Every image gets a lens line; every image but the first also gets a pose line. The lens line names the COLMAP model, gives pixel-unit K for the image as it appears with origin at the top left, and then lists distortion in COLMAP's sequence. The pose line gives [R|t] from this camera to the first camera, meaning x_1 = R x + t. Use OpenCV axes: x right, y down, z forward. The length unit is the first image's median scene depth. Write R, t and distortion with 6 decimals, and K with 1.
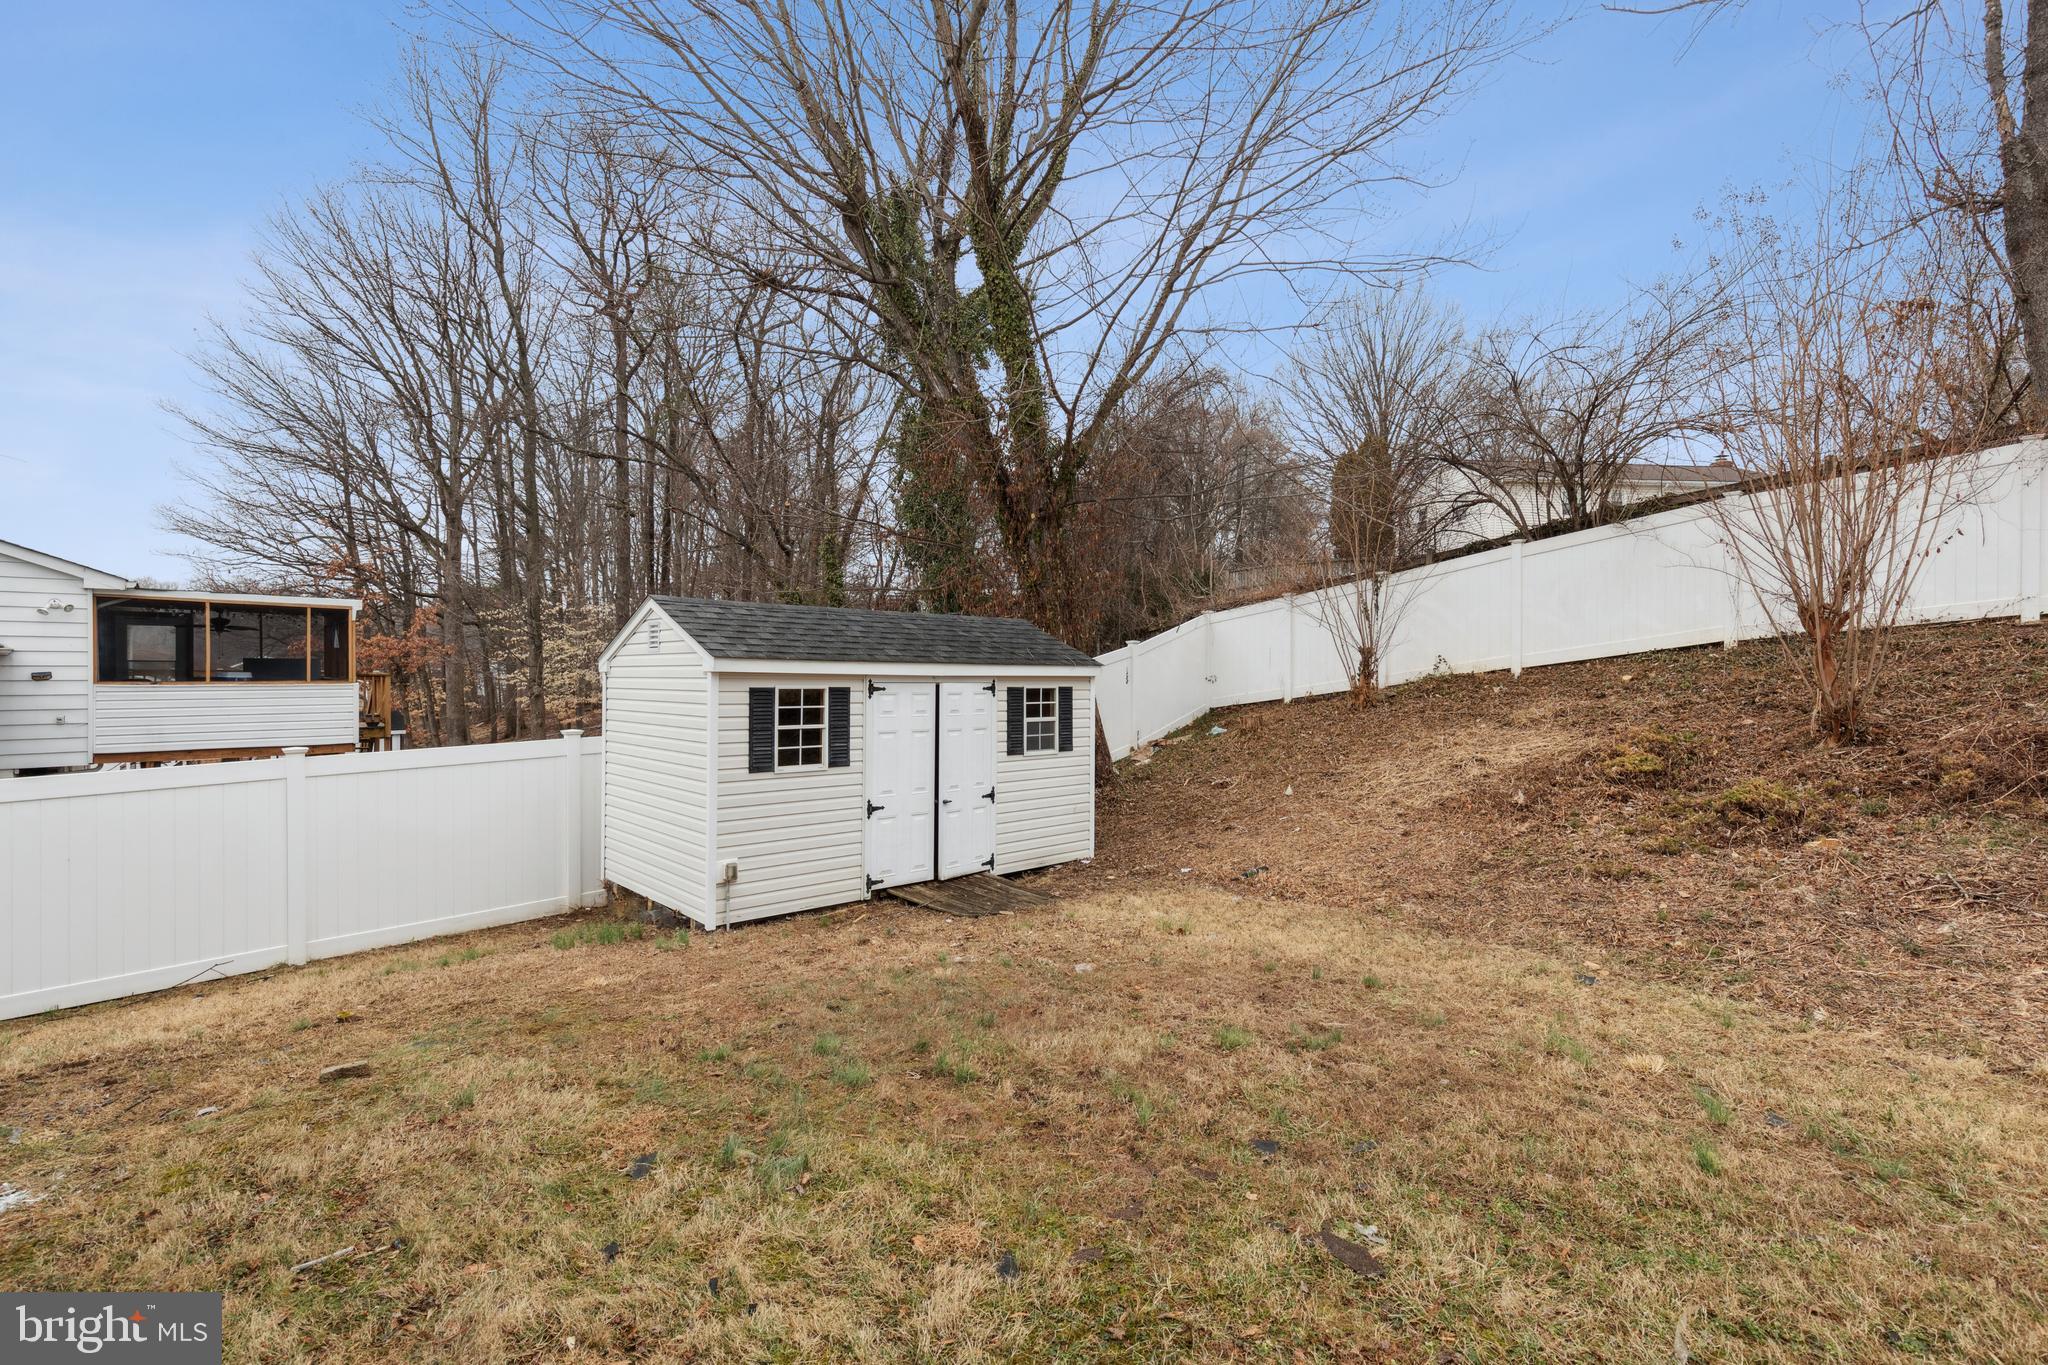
lens RADIAL K [[933.4, 0, 1024.0], [0, 933.4, 682.5], [0, 0, 1]] dist [0.001645, -0.000115]
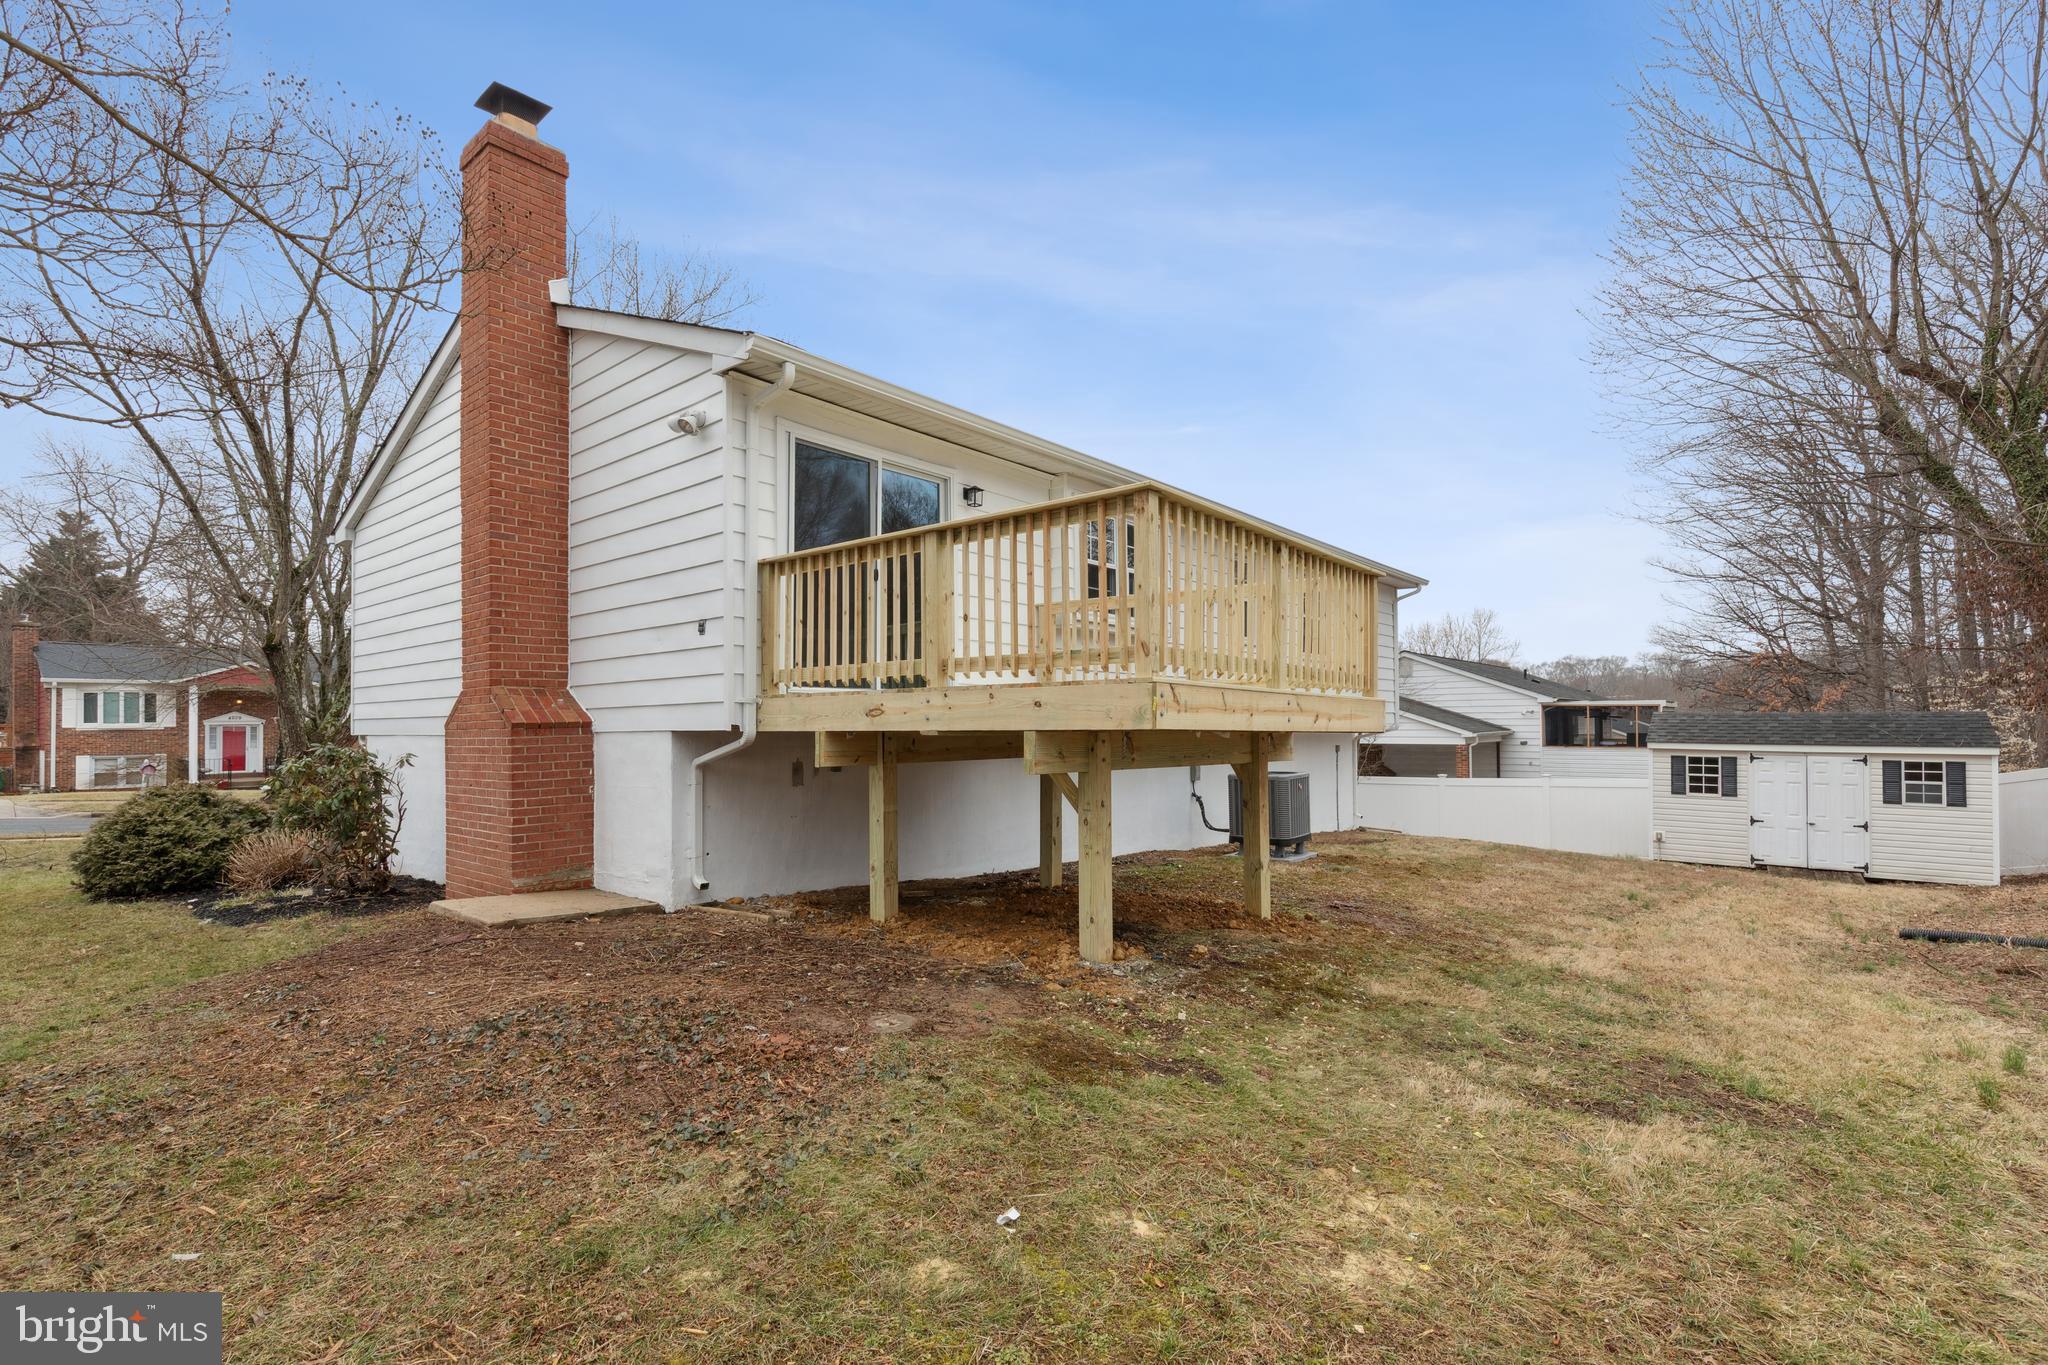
lens RADIAL K [[927.8, 0, 1029.2], [0, 927.8, 720.4], [0, 0, 1]] dist [0.006187, -0.000033]
pose [[0.145673, -0.011992, -0.989260, 1.514117], [-0.012778, 0.999820, -0.014002, -0.024886], [0.989250, 0.014680, 0.145493, -0.750172]]
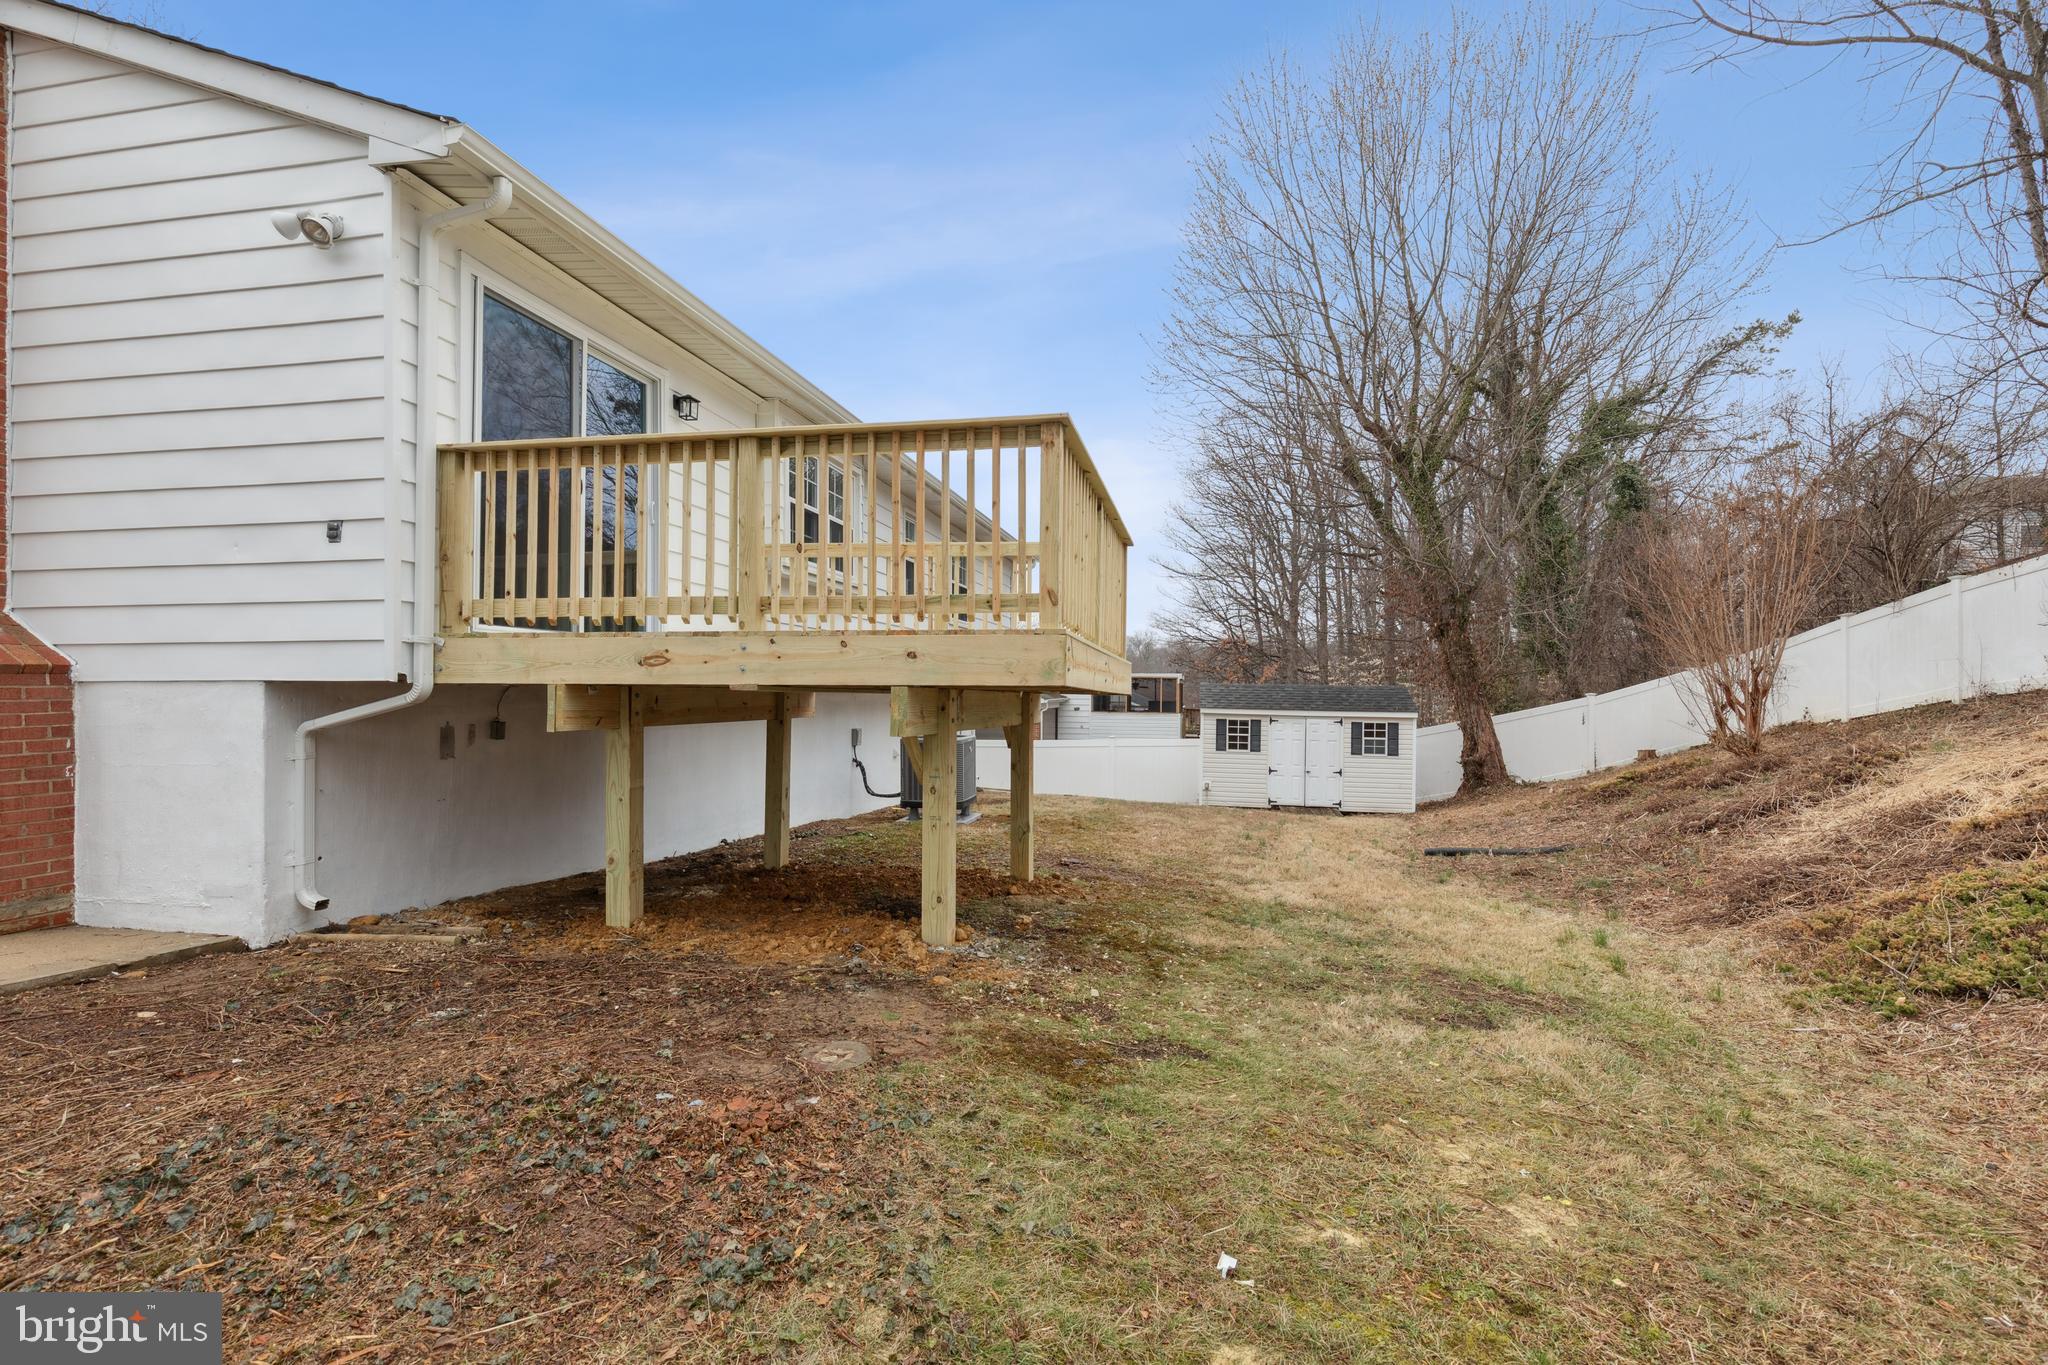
lens RADIAL K [[923.3, 0, 1027.7], [0, 923.3, 703.4], [0, 0, 1]] dist [0.008555, -0.000616]
pose [[0.595956, 0.008467, -0.802972, 1.368015], [-0.019546, 0.999801, -0.003964, -0.015875], [0.802779, 0.018057, 0.596003, -0.916073]]
